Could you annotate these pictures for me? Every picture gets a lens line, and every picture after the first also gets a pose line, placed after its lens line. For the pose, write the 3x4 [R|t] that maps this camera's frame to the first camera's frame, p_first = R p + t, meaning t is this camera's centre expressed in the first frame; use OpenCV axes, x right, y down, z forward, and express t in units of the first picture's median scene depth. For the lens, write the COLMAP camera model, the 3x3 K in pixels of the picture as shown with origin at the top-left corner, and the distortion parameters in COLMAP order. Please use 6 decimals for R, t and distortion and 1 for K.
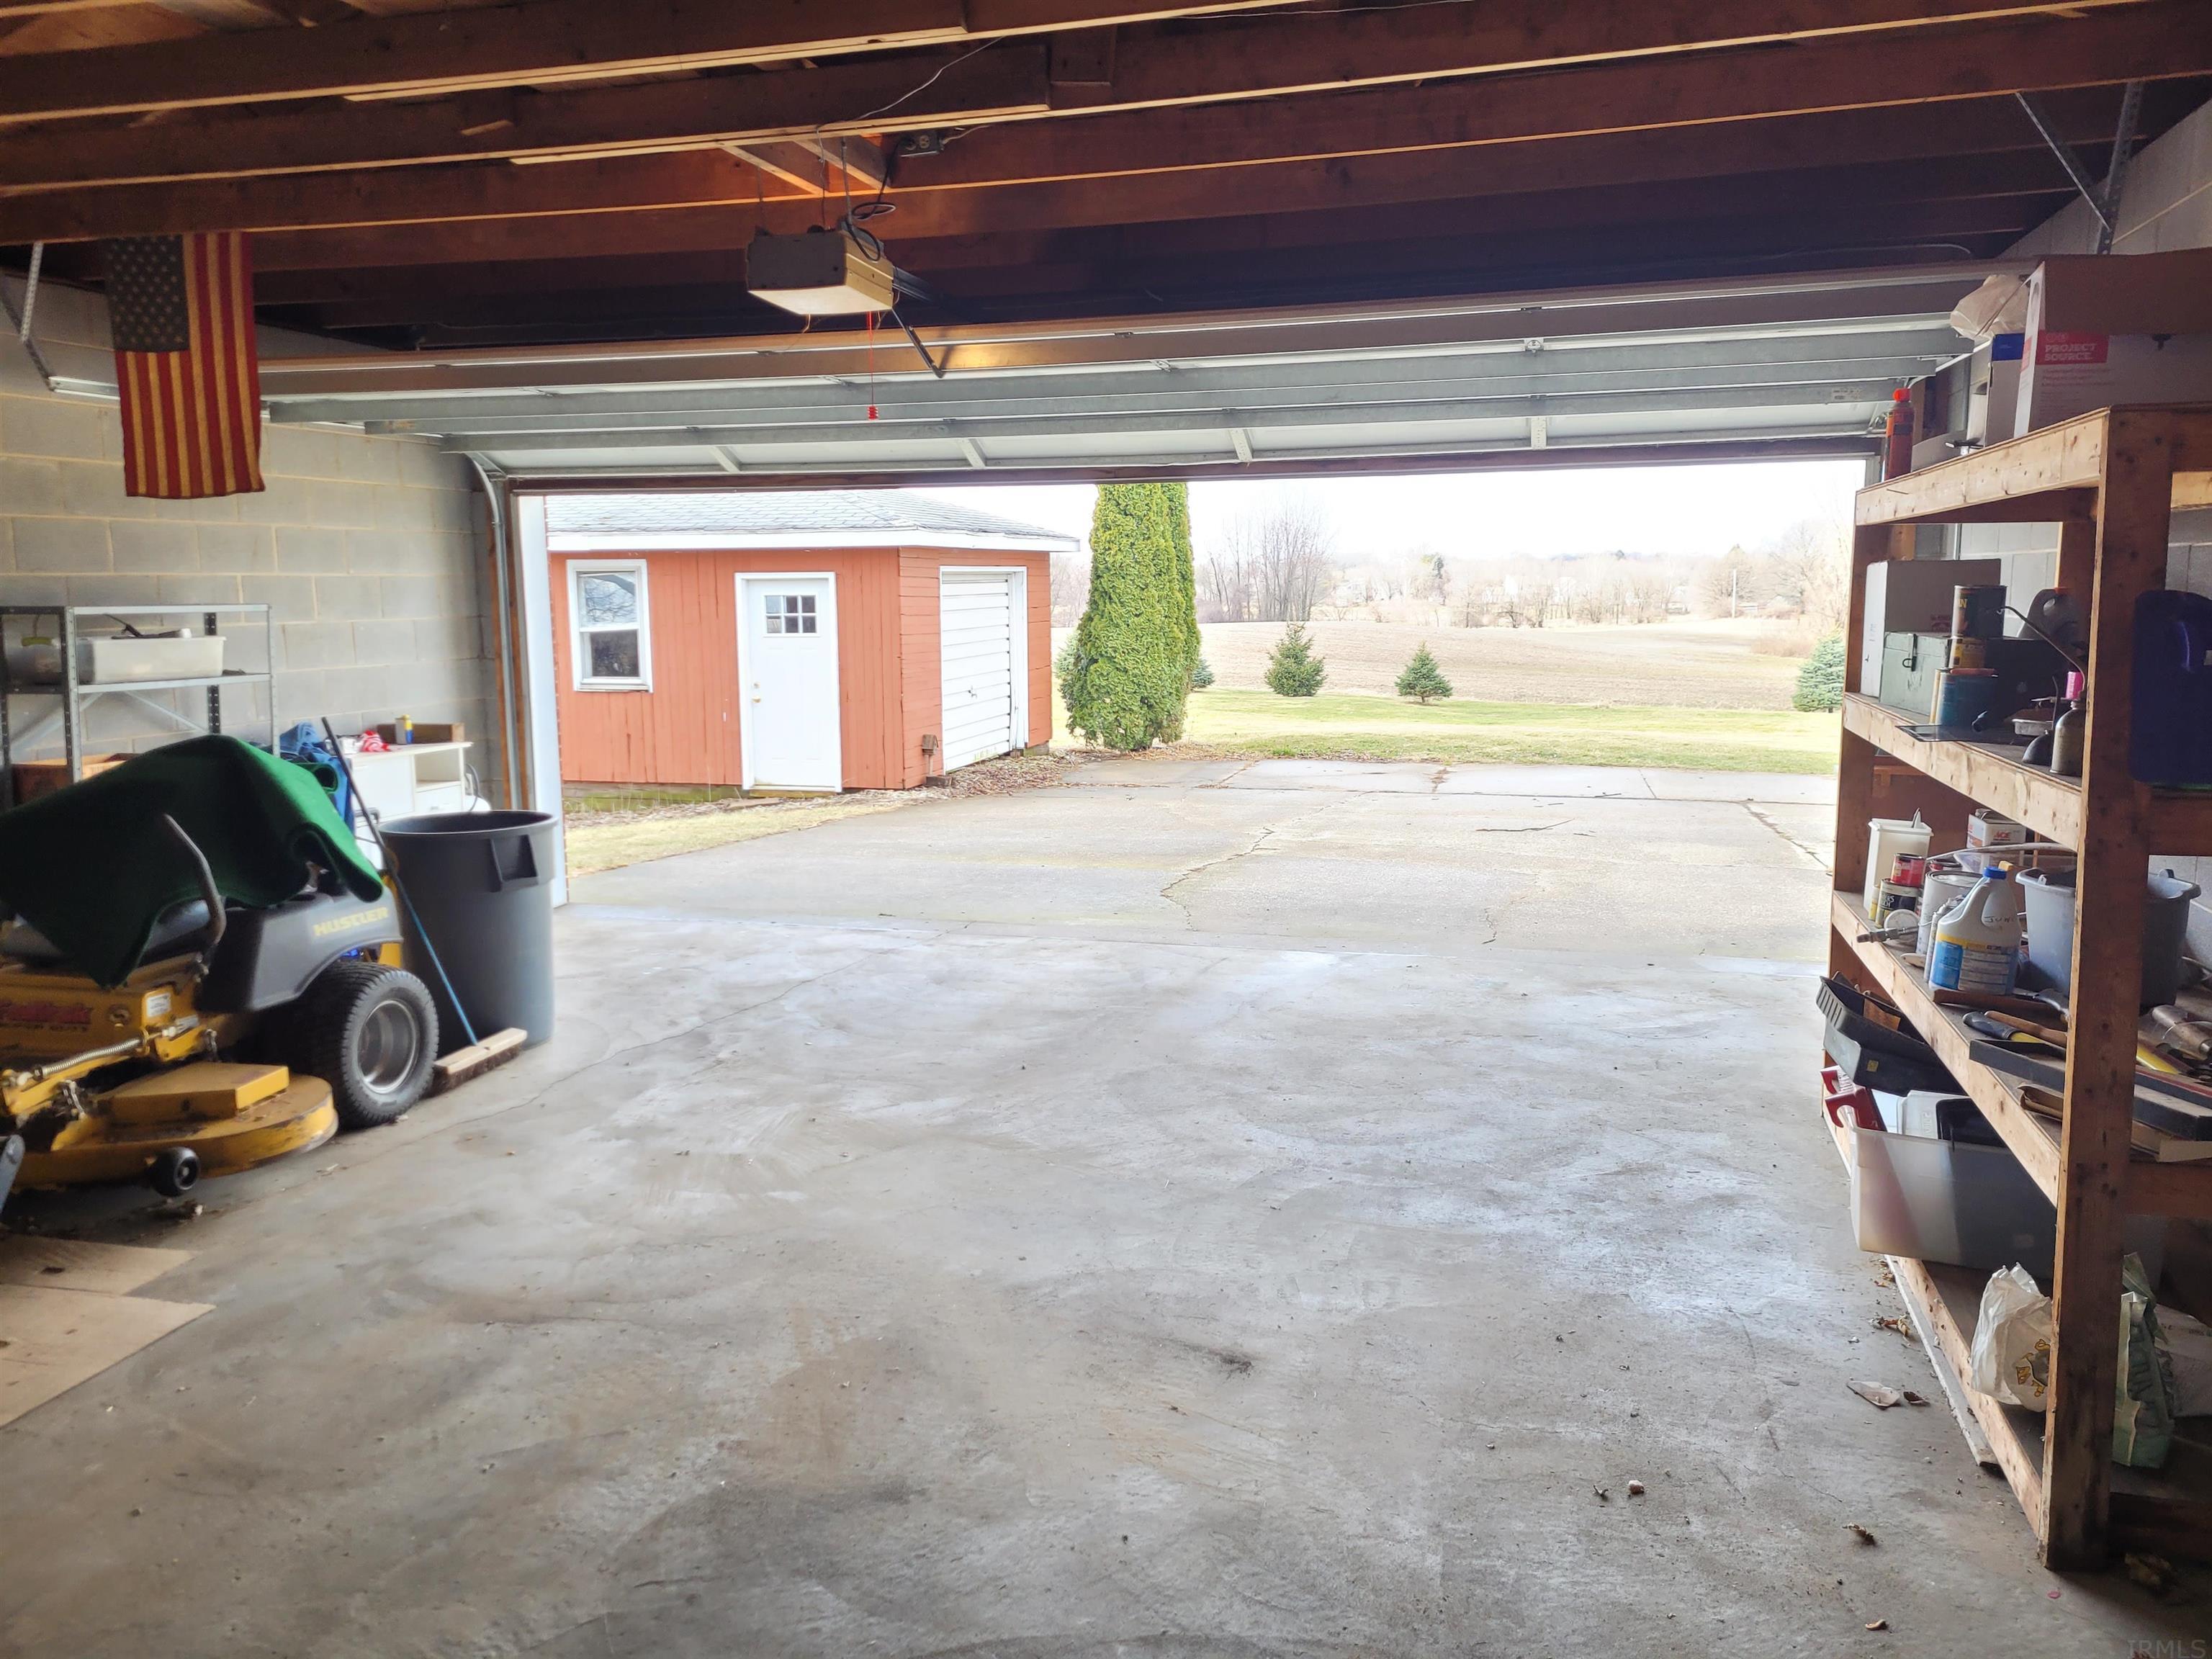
lens RADIAL K [[1662.0, 0, 1109.8], [0, 1662.0, 804.9], [0, 0, 1]] dist [0.001149, -0.001148]
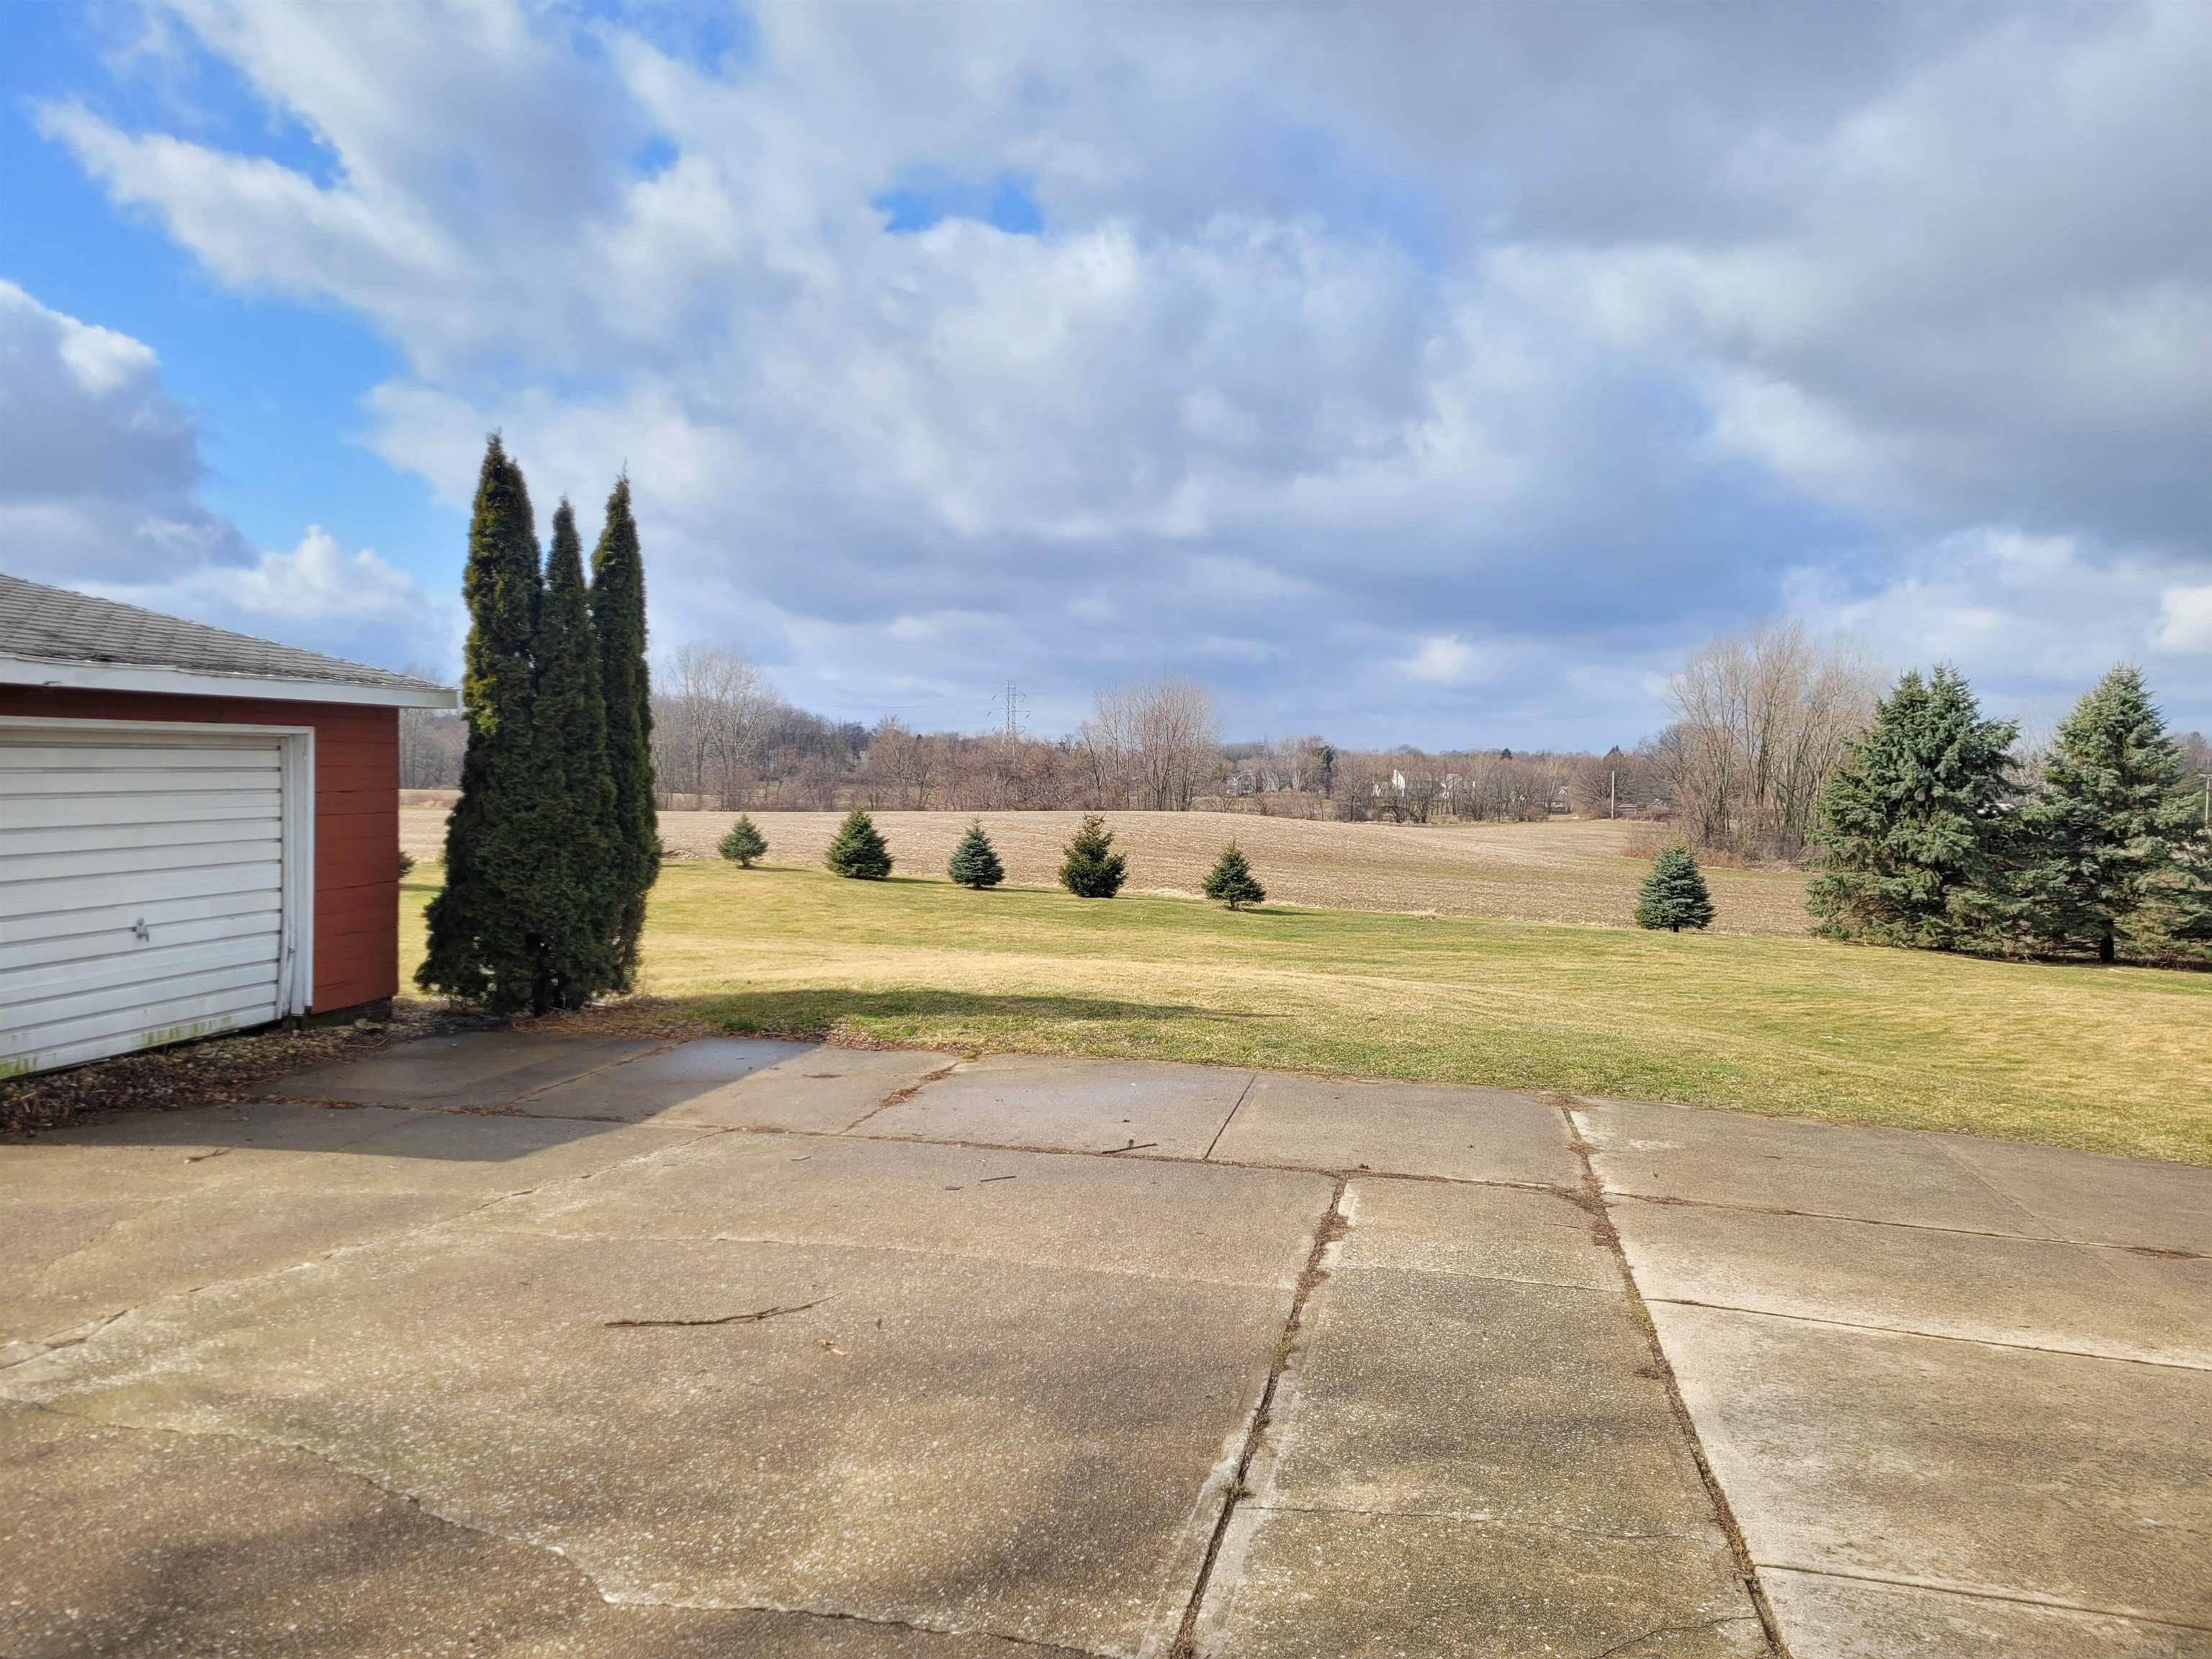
lens RADIAL K [[1674.2, 0, 1106.0], [0, 1674.2, 829.5], [0, 0, 1]] dist [0.050883, 0.000515]
pose [[0.997682, 0.026670, 0.062601, 0.068520], [-0.020541, 0.995114, -0.096574, -0.016003], [-0.064871, 0.095065, 0.993355, 0.113569]]
